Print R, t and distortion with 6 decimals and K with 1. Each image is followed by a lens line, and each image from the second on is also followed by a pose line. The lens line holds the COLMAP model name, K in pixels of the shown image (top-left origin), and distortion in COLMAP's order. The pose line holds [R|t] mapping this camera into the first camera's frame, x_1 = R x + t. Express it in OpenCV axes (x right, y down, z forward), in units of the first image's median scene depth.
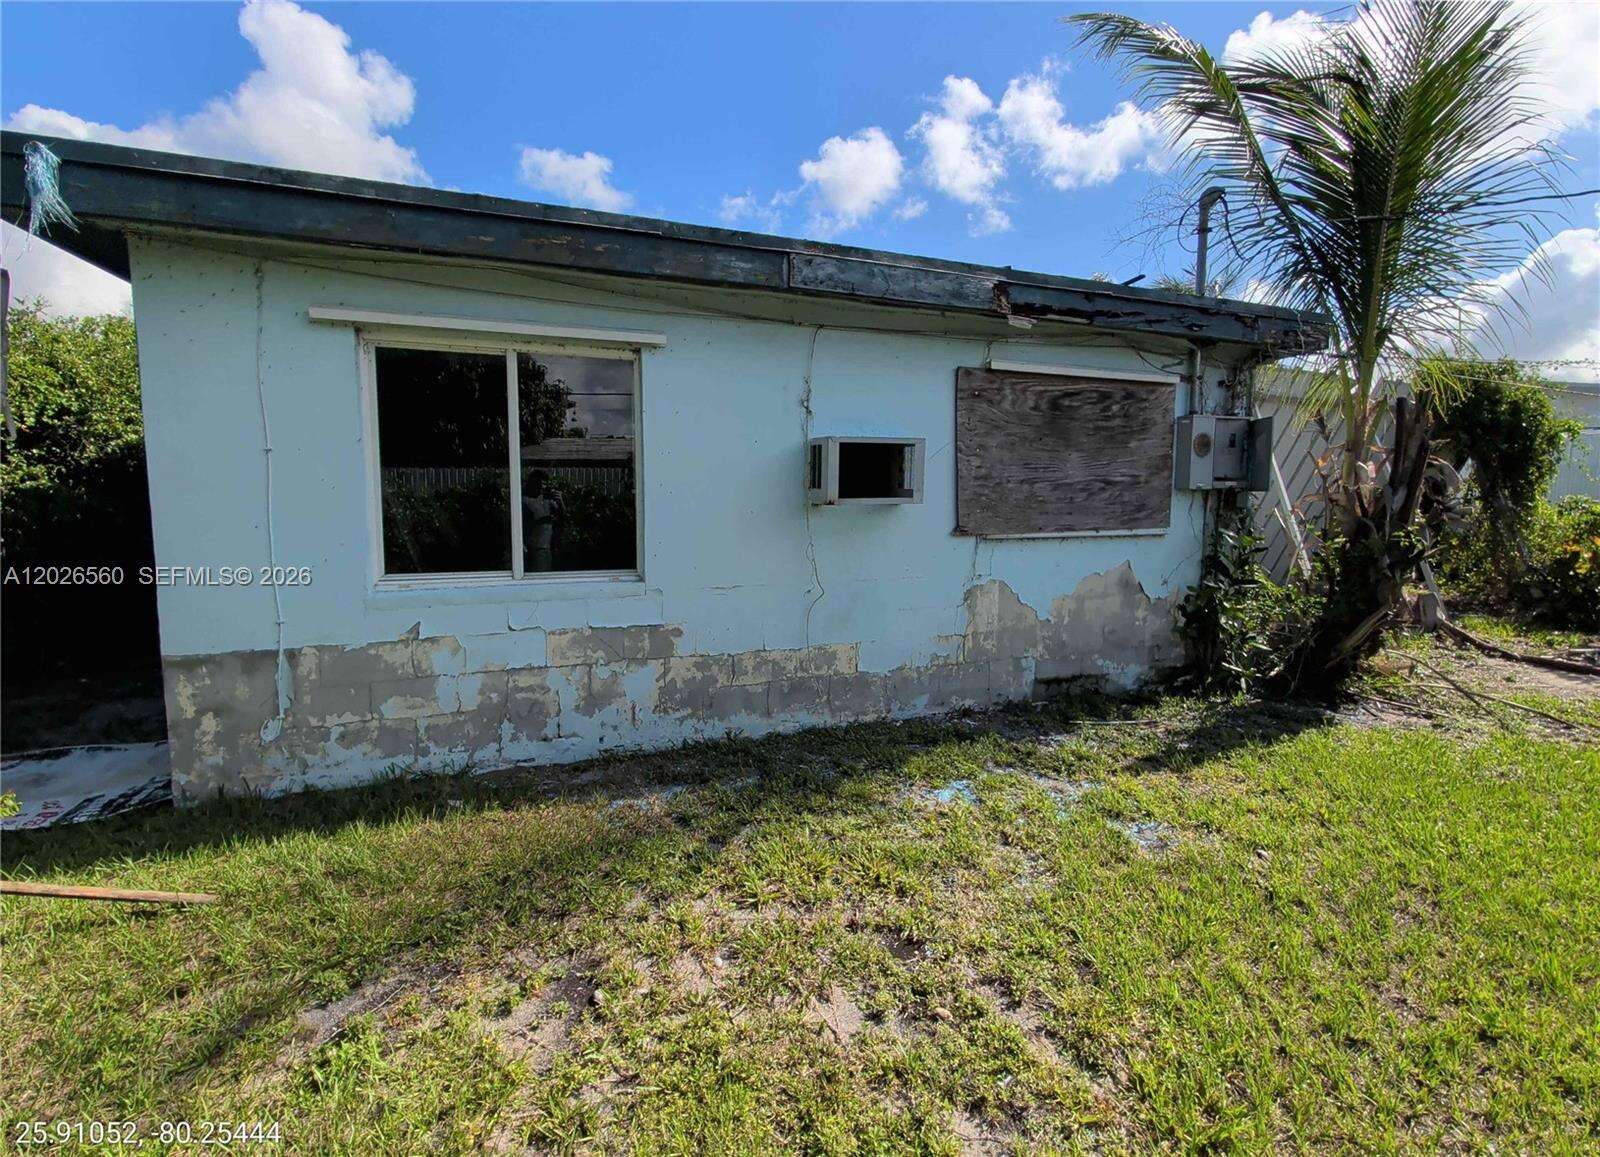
lens RADIAL K [[681.6, 0, 798.2], [0, 681.6, 554.3], [0, 0, 1]] dist [0.000840, 0.000112]
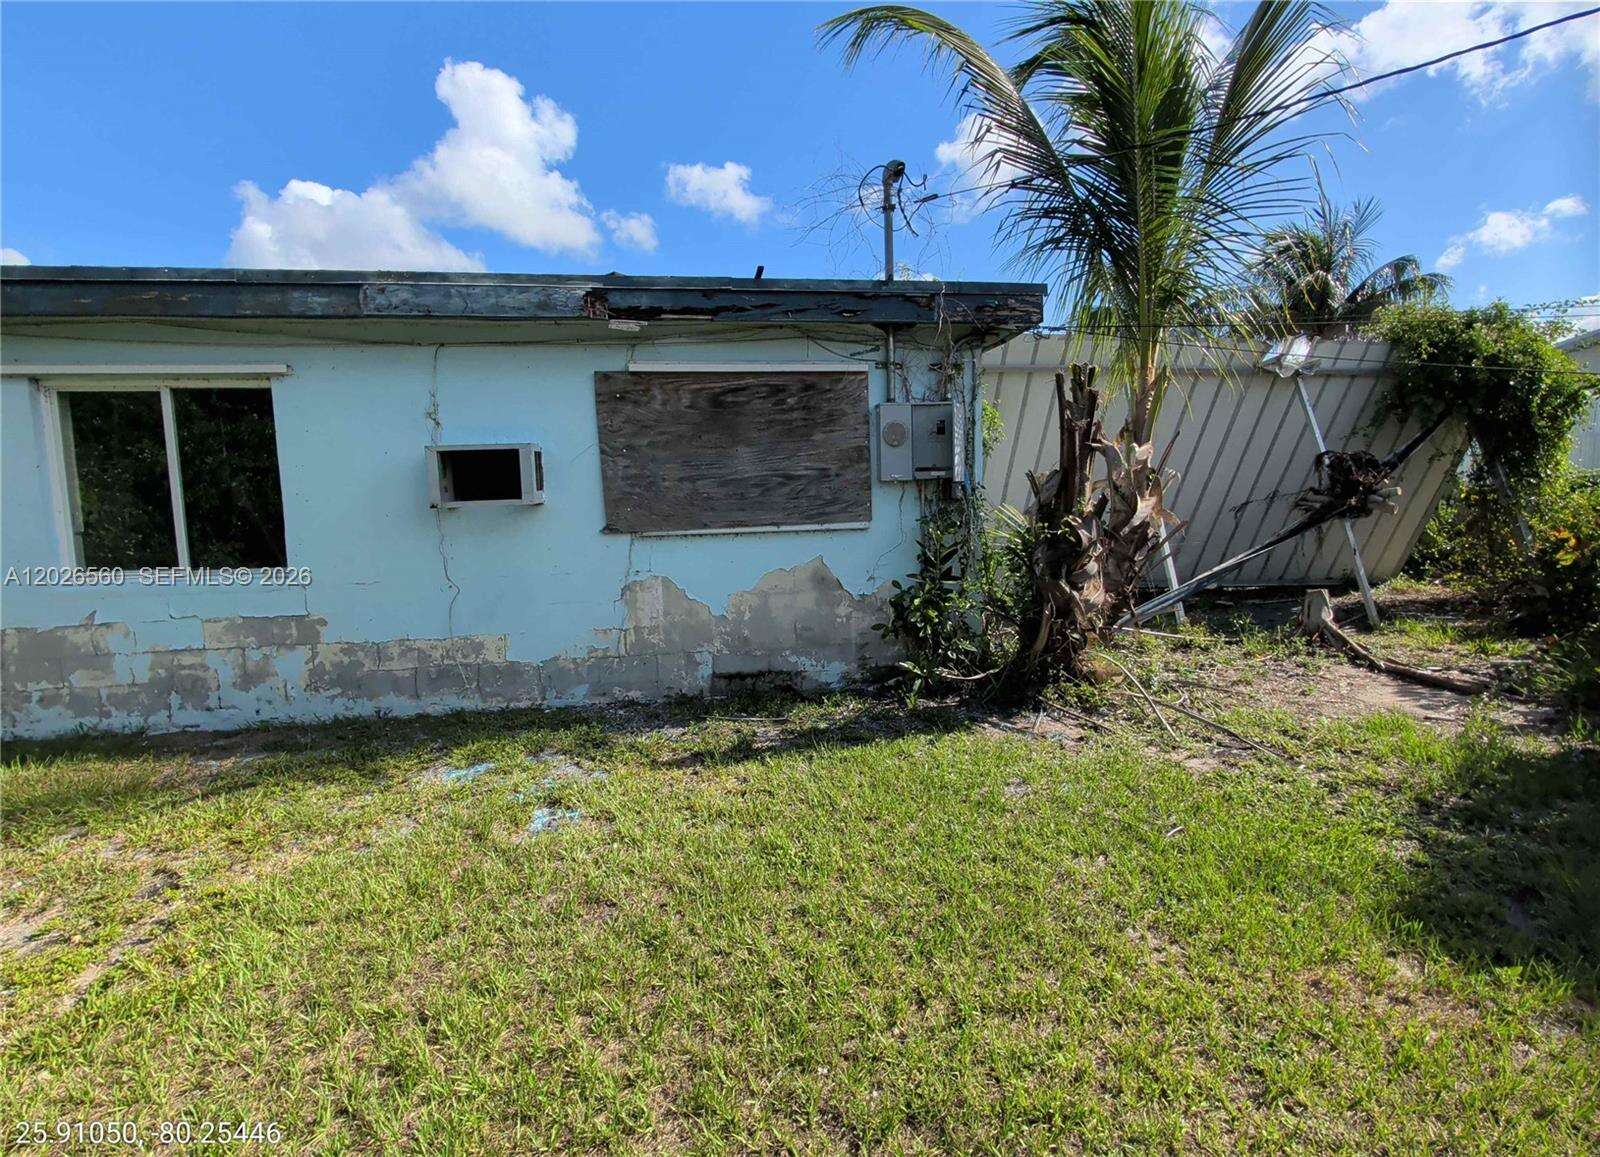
lens RADIAL K [[681.6, 0, 798.2], [0, 681.6, 554.3], [0, 0, 1]] dist [0.000840, 0.000112]
pose [[0.977020, -0.006843, -0.213036, 0.748844], [0.008834, 0.999926, 0.008394, -0.001715], [0.212962, -0.010083, 0.977008, 0.043785]]
